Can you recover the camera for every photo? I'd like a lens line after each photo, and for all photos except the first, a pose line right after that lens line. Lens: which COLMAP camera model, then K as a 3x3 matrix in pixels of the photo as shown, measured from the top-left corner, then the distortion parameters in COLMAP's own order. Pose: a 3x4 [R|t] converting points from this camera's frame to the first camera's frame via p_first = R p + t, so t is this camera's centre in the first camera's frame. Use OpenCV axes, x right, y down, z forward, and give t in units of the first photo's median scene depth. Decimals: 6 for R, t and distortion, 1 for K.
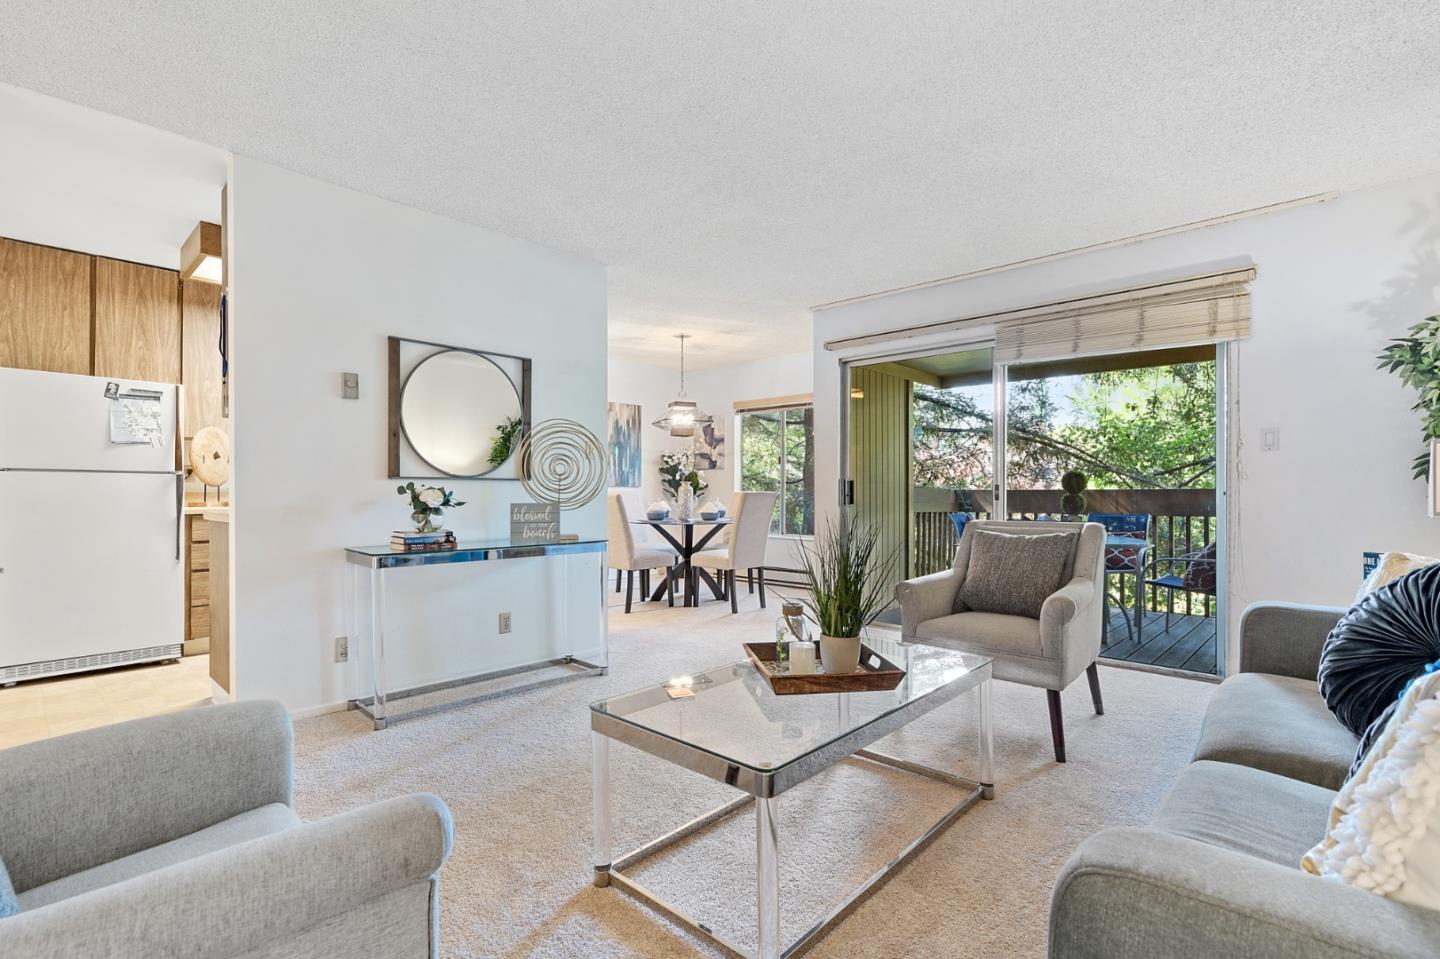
lens RADIAL K [[683.2, 0, 722.4], [0, 683.2, 489.5], [0, 0, 1]] dist [-0.000481, 0.001607]
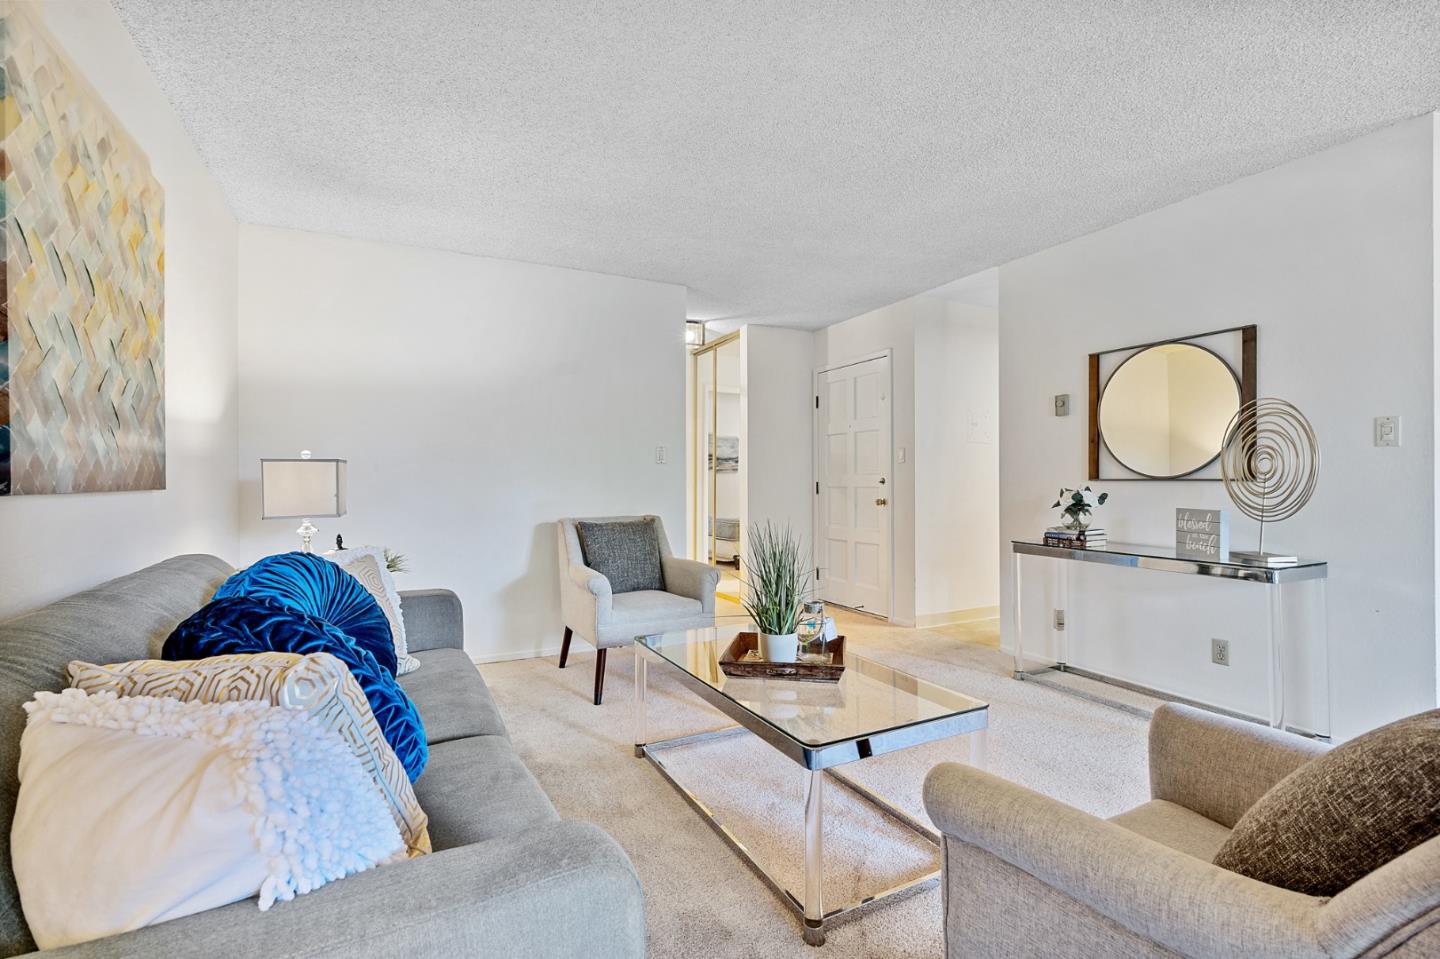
lens RADIAL K [[683.2, 0, 722.9], [0, 683.2, 479.3], [0, 0, 1]] dist [-0.000481, 0.001607]
pose [[-0.360734, -0.002210, -0.932666, 0.664042], [0.001020, 0.999996, -0.002764, -0.013469], [0.932668, -0.001949, -0.360730, 0.717090]]
